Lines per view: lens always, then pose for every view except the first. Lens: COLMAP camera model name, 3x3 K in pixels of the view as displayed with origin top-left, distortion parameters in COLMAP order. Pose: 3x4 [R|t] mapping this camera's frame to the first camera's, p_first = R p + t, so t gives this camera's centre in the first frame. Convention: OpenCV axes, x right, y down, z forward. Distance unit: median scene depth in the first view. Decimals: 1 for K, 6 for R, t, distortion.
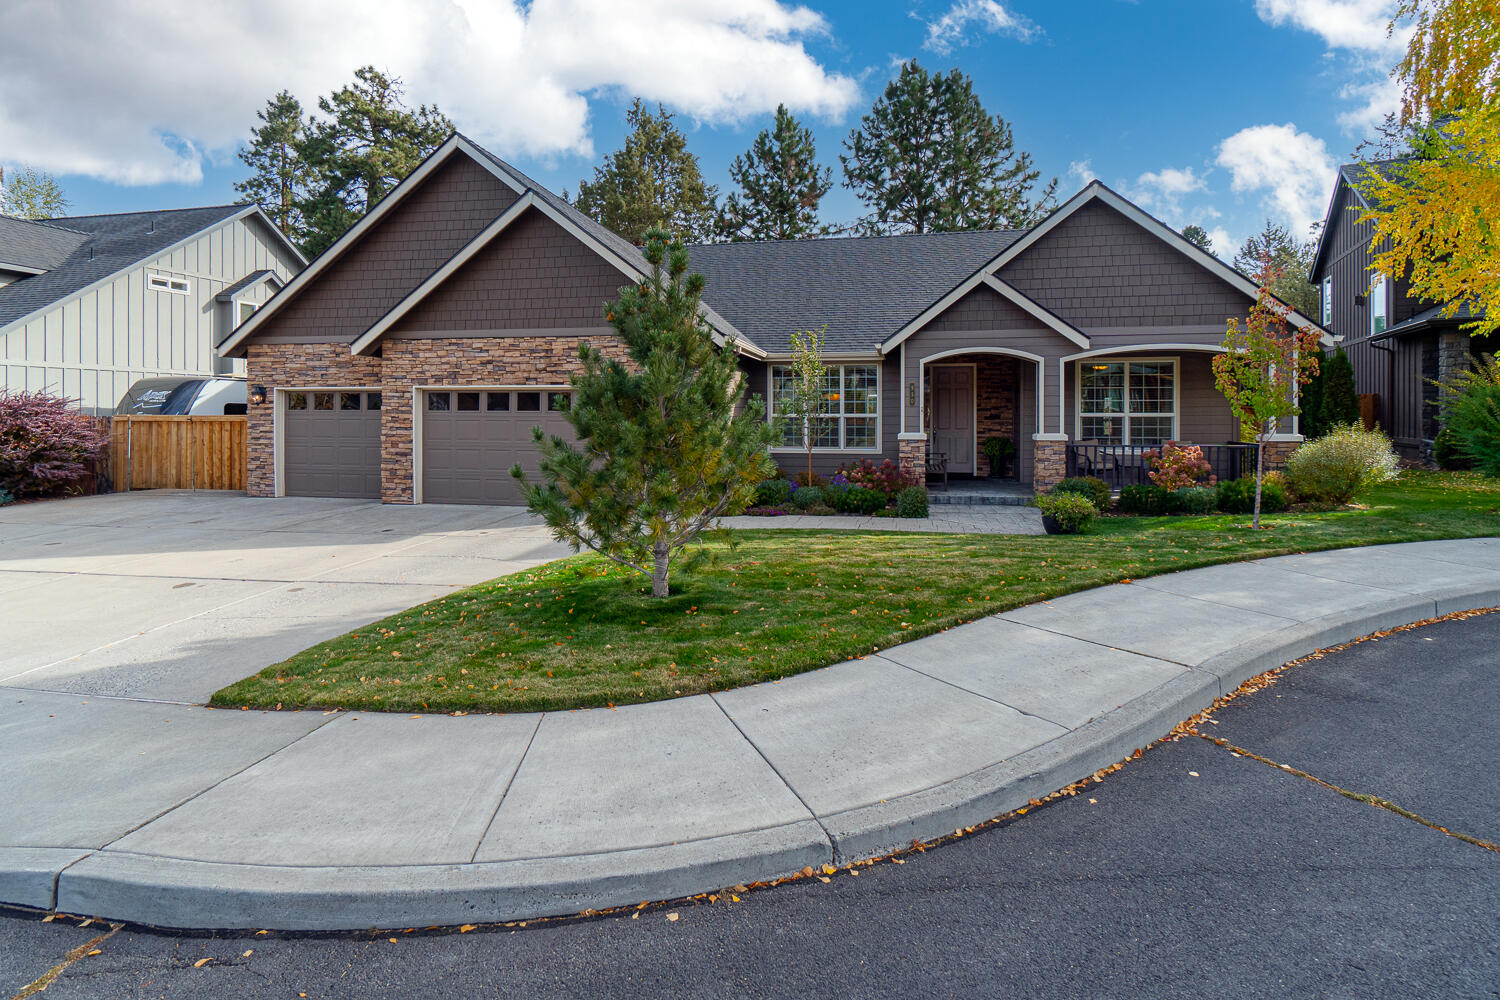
lens RADIAL K [[656.9, 0, 745.3], [0, 656.9, 439.1], [0, 0, 1]] dist [0.000722, 0.000628]
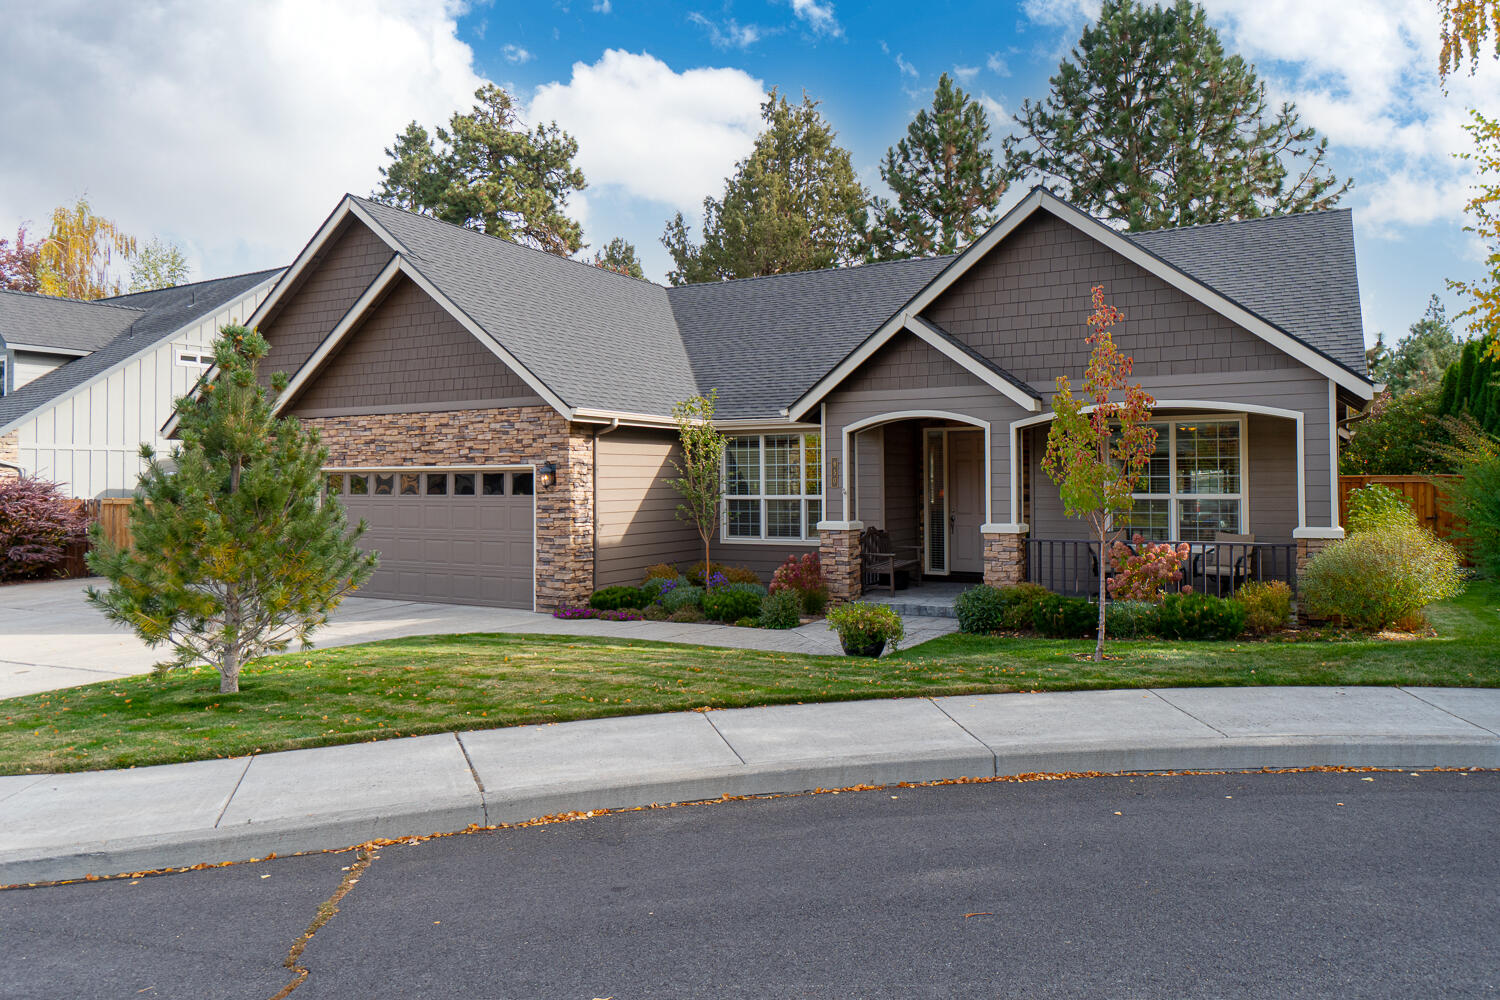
lens RADIAL K [[874.1, 0, 750.0], [0, 874.1, 500.0], [0, 0, 1]] dist [0.001071, 0.000509]
pose [[0.966309, -0.001338, -0.257381, 0.370559], [-0.004254, 0.999767, -0.021168, -0.011016], [0.257349, 0.021550, 0.966078, -0.029344]]
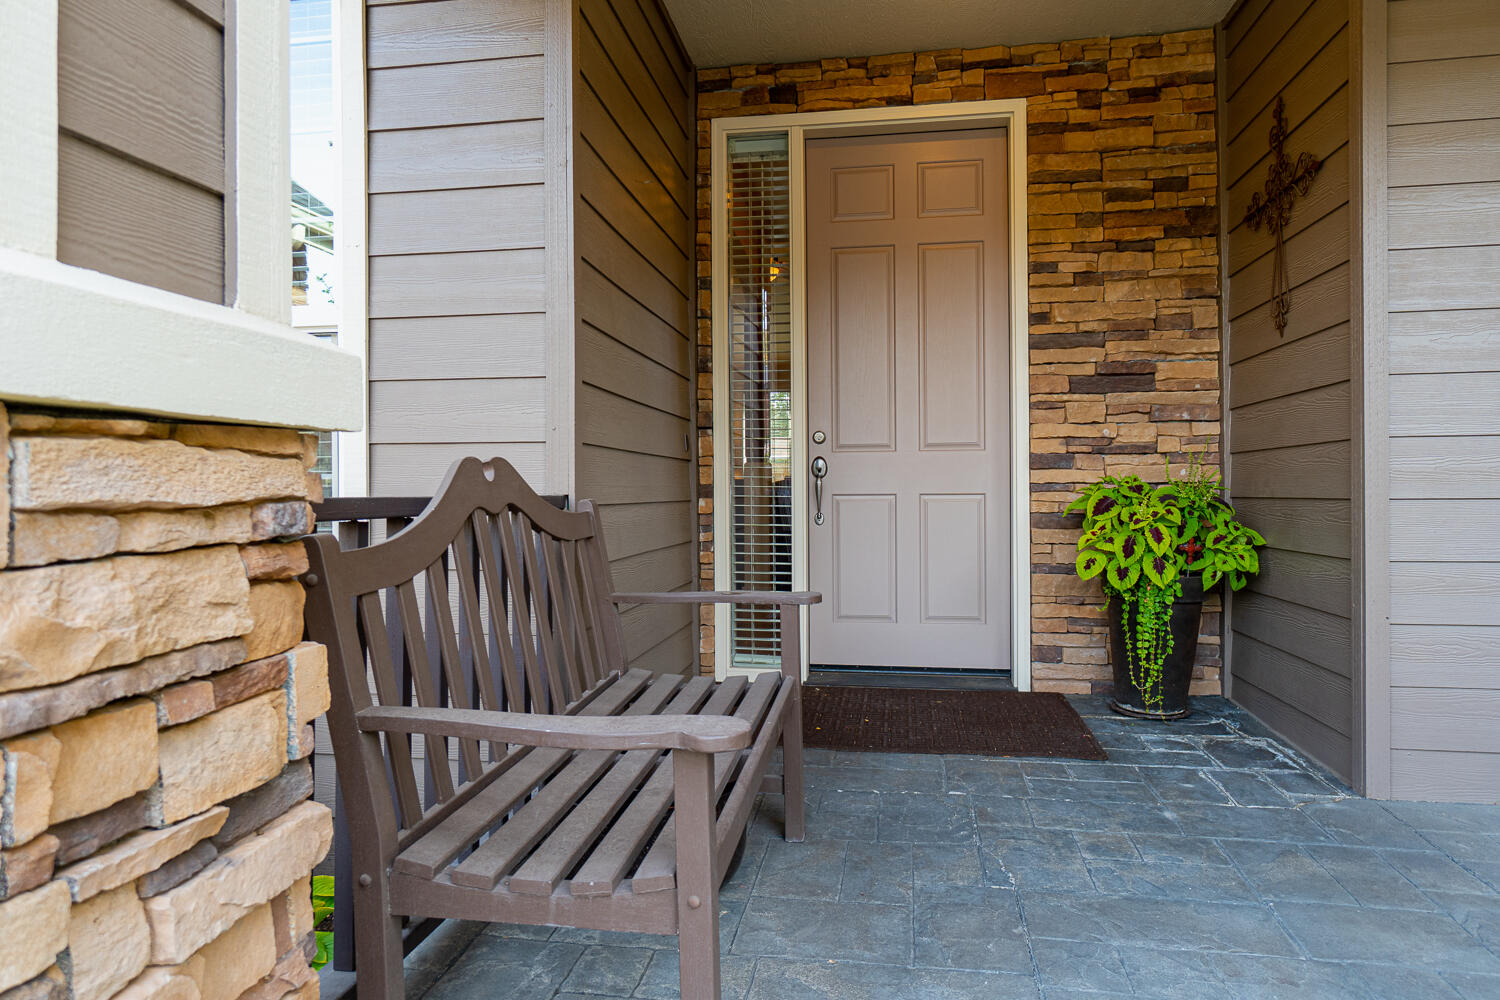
lens RADIAL K [[962.9, 0, 746.7], [0, 962.9, 495.3], [0, 0, 1]] dist [-0.001873, 0.000747]
pose [[0.996644, -0.002633, 0.081812, 0.276539], [0.004557, 0.999717, -0.023342, 0.006328], [-0.081727, 0.023636, 0.996374, 0.814981]]
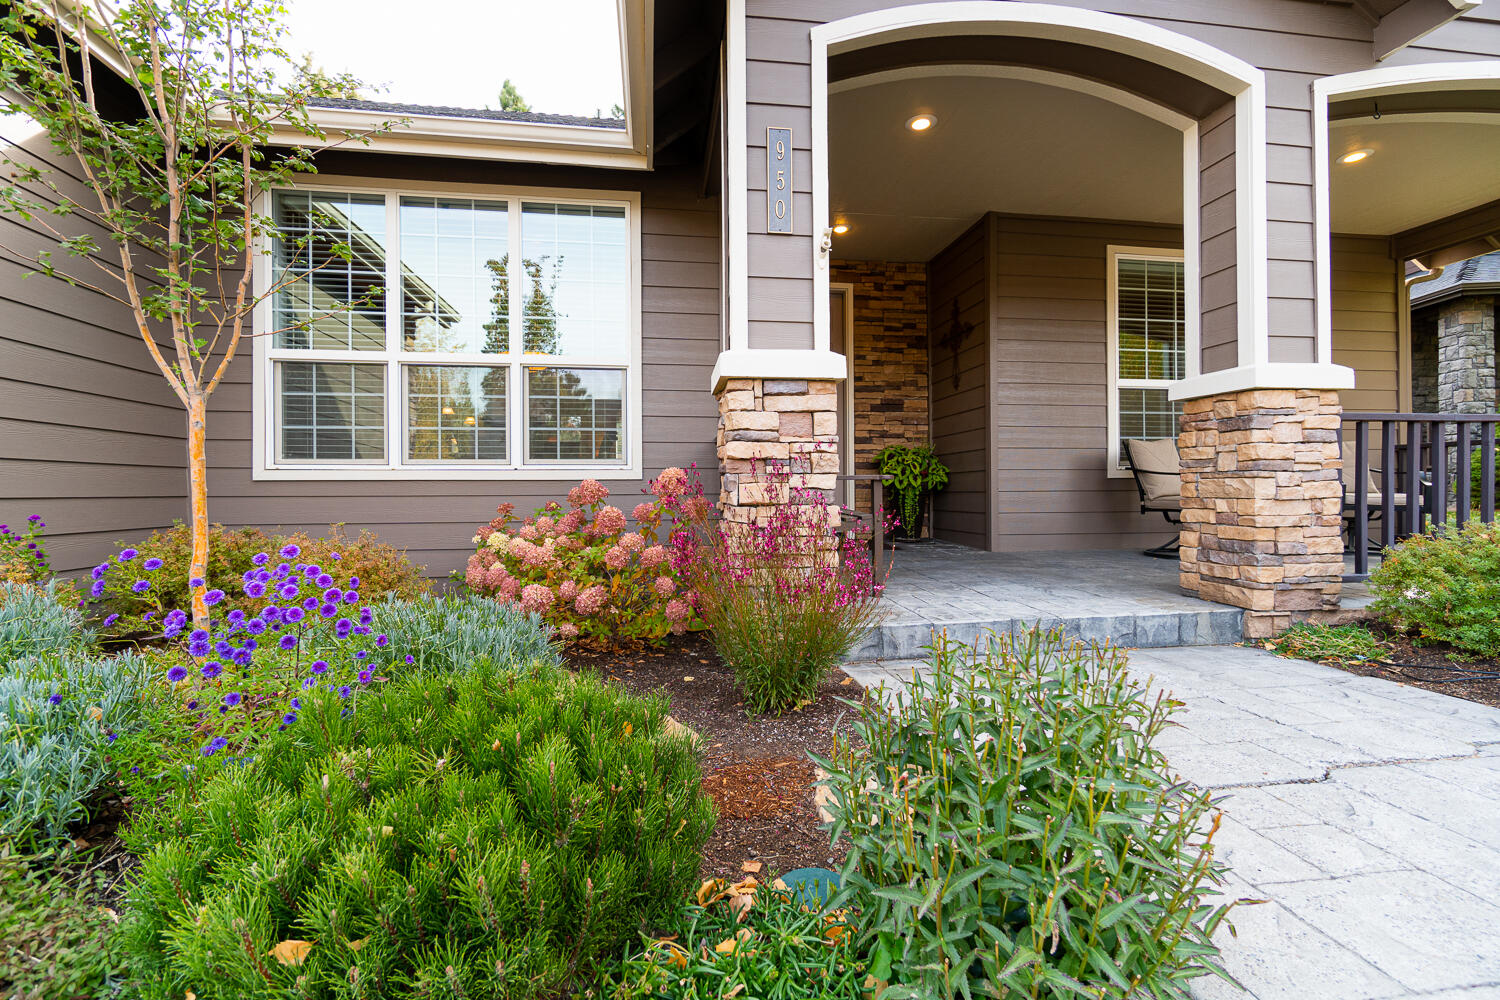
lens RADIAL K [[646.2, 0, 755.0], [0, 646.2, 495.6], [0, 0, 1]] dist [-0.003348, 0.000918]
pose [[0.925978, -0.003392, 0.377561, 0.141854], [0.011494, 0.999749, -0.019208, 0.038221], [-0.377401, 0.022126, 0.925785, 0.698429]]
